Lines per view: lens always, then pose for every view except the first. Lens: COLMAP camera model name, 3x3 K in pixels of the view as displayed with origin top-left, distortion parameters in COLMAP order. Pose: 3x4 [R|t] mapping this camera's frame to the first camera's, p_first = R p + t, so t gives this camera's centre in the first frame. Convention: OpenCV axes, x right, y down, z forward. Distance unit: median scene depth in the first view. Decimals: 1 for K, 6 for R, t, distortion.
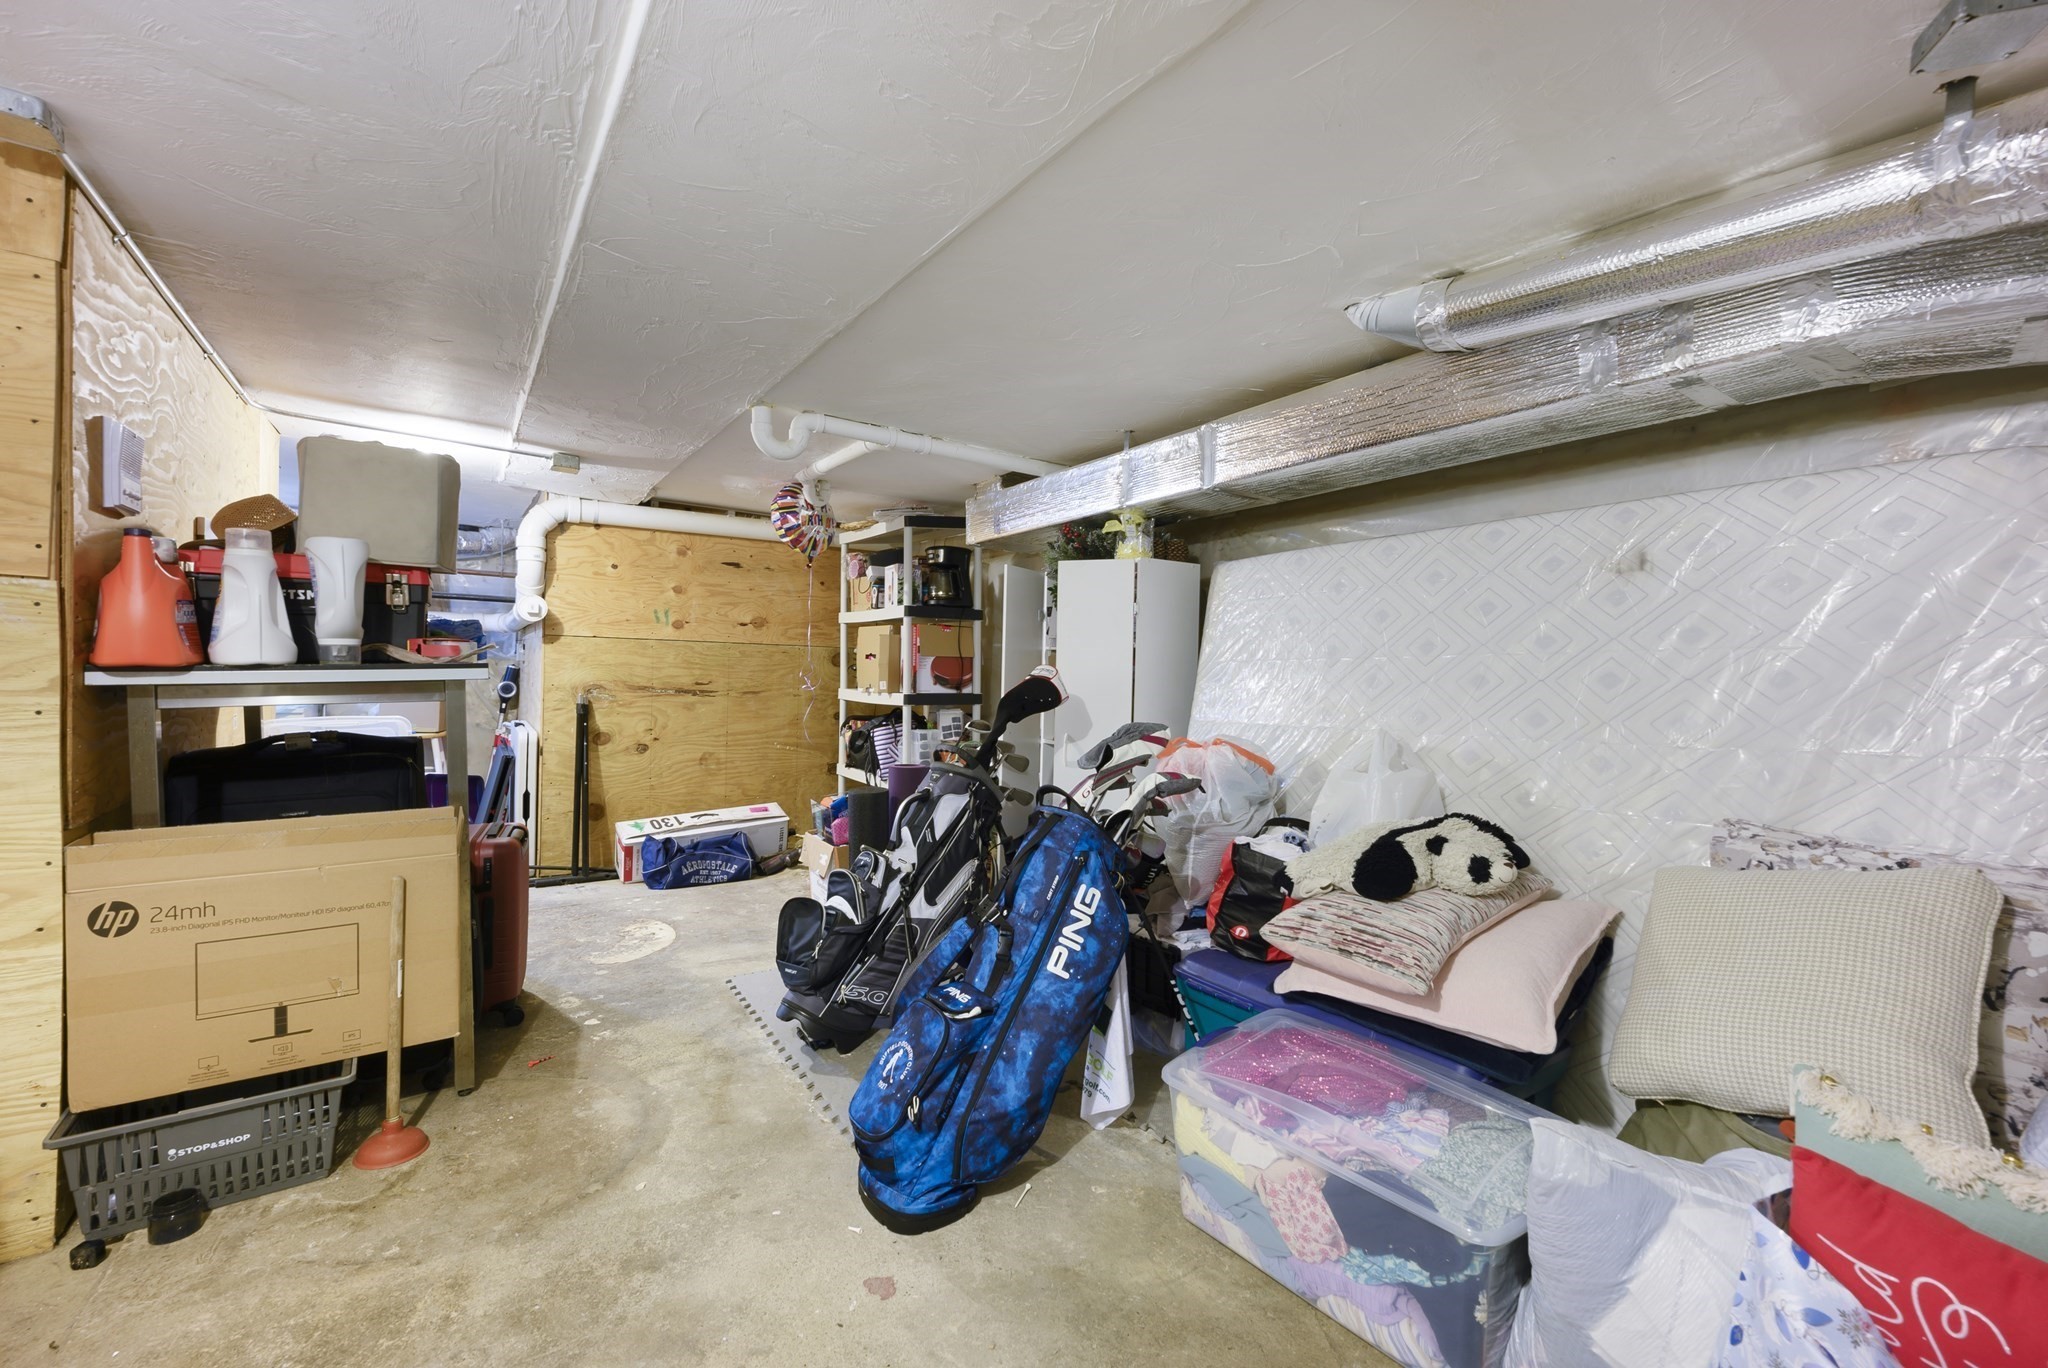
lens RADIAL K [[822.0, 0, 1021.7], [0, 822.0, 688.4], [0, 0, 1]] dist [-0.001442, -0.000183]
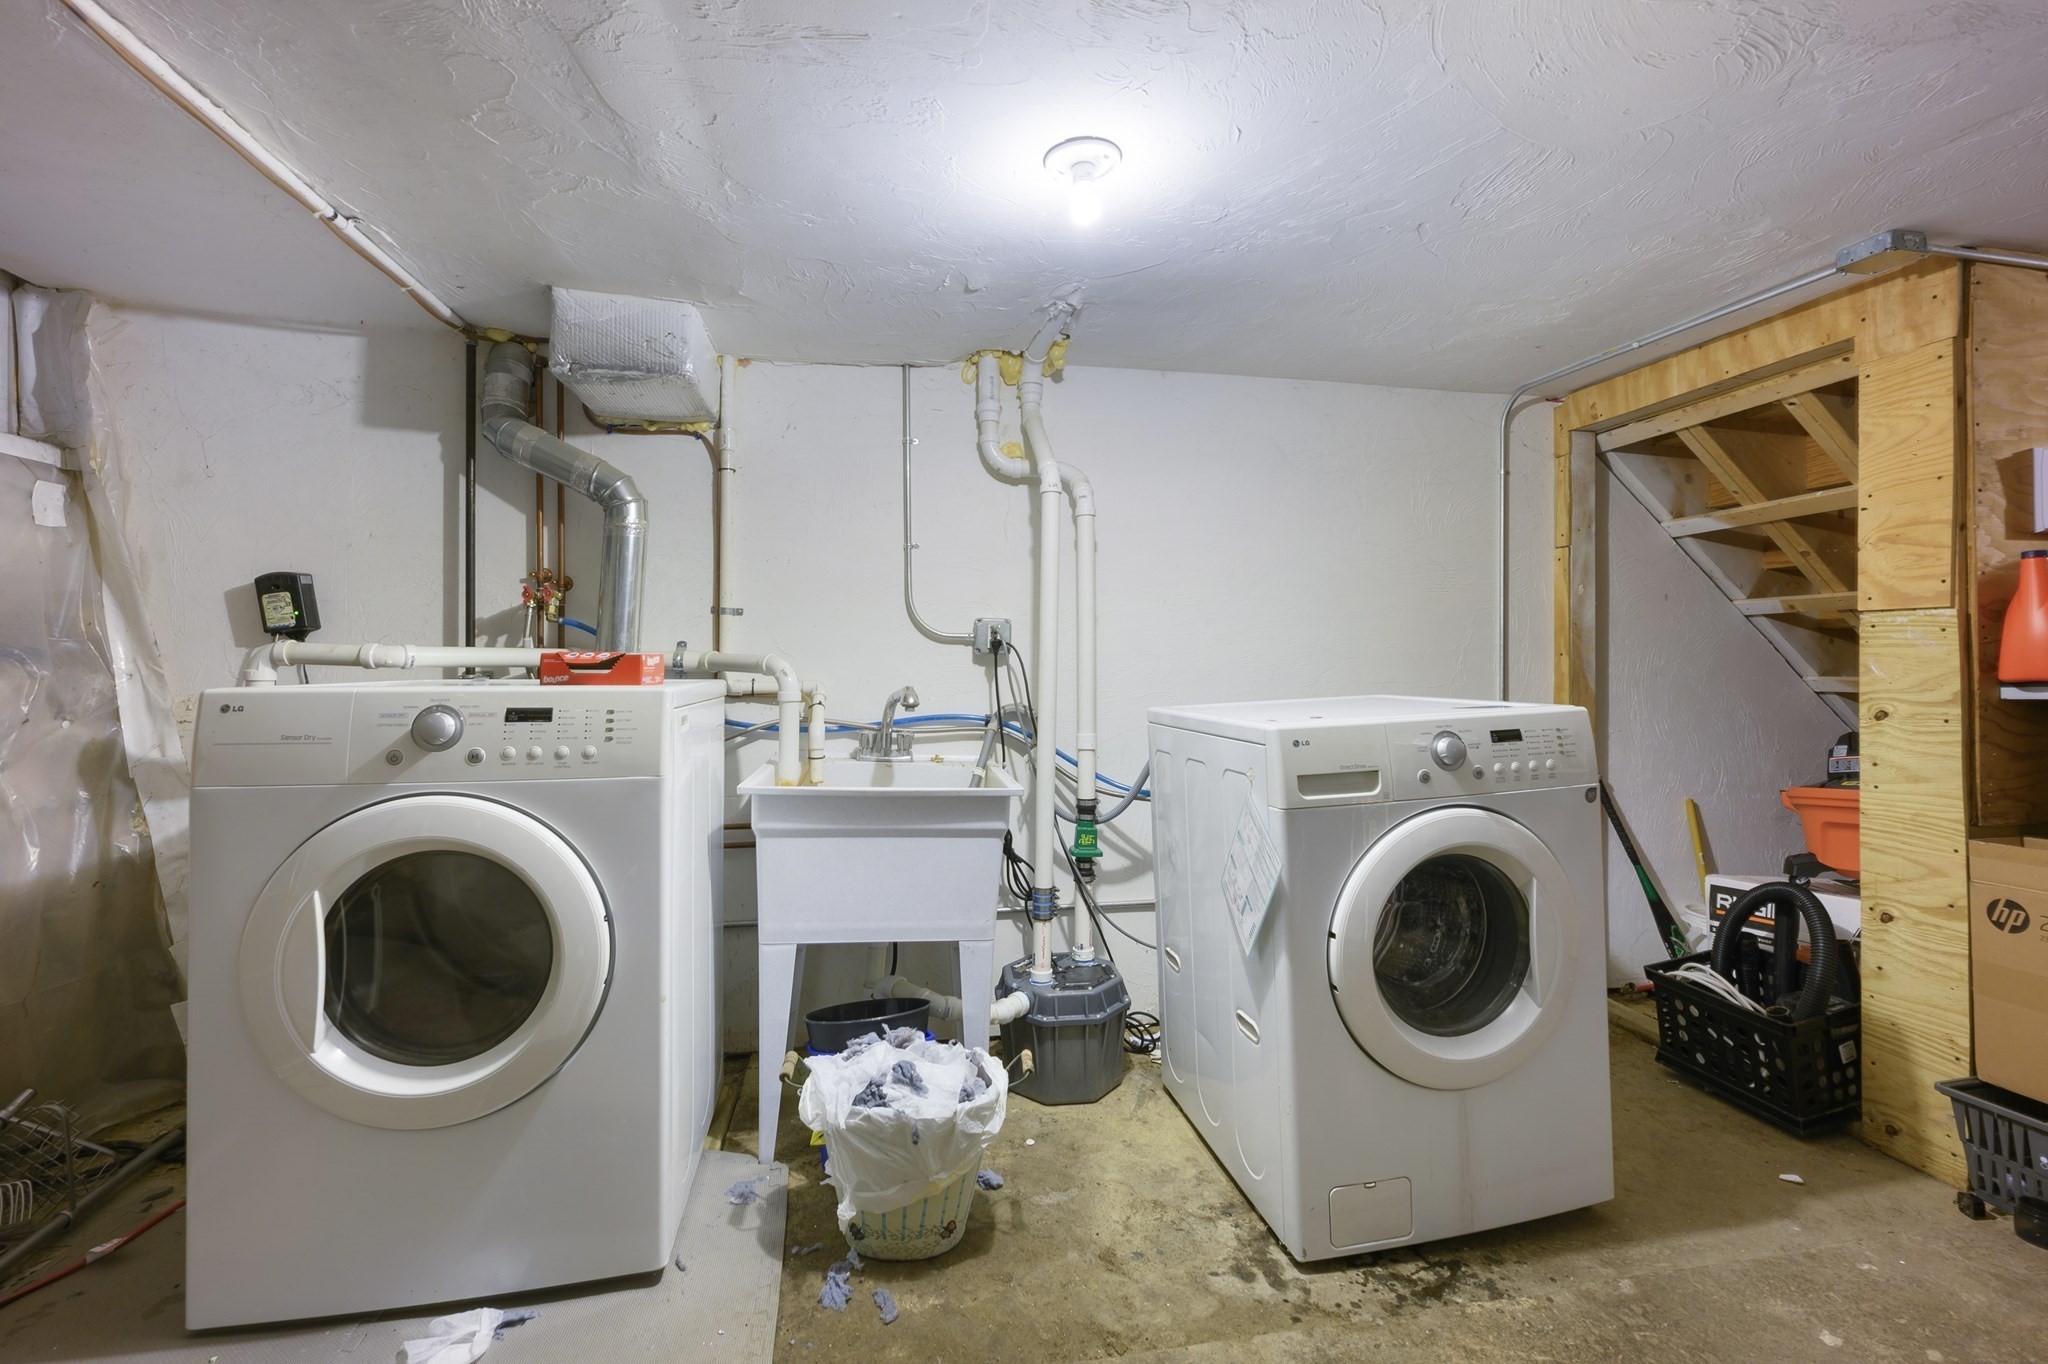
lens RADIAL K [[822.0, 0, 1021.7], [0, 822.0, 686.4], [0, 0, 1]] dist [-0.001442, -0.000183]
pose [[-0.405566, -0.003575, -0.914059, 0.417901], [-0.016641, 0.999856, 0.003473, -0.002483], [0.913914, 0.016619, -0.405567, 0.253957]]
